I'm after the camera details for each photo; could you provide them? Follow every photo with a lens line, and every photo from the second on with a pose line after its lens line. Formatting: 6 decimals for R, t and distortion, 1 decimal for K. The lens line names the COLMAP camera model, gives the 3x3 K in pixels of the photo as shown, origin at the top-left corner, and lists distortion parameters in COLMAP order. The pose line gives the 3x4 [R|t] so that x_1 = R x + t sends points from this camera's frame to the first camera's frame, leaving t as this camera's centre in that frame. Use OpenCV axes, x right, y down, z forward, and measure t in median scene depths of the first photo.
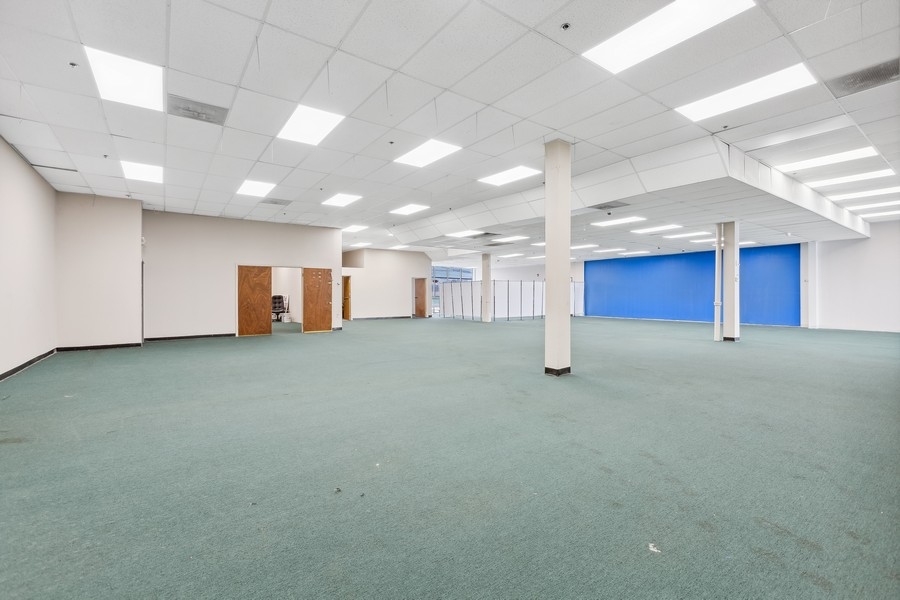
lens RADIAL K [[401.7, 0, 459.5], [0, 401.7, 298.6], [0, 0, 1]] dist [0.000473, 0.000239]
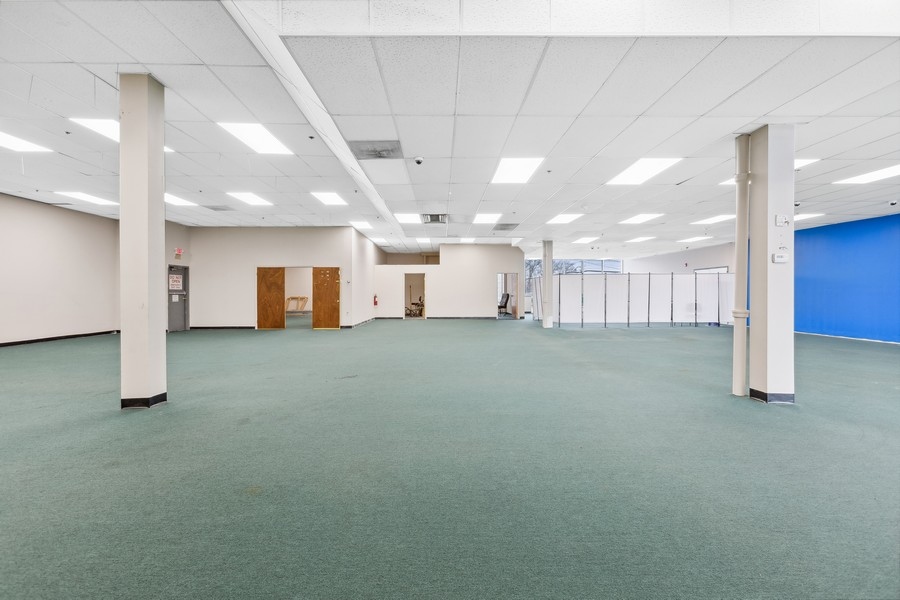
lens RADIAL K [[401.7, 0, 449.2], [0, 401.7, 297.5], [0, 0, 1]] dist [0.000473, 0.000239]
pose [[0.812313, 0.007348, -0.583176, 0.511065], [-0.005323, 0.999972, 0.005184, -0.004809], [0.583198, -0.001107, 0.812329, 0.350048]]
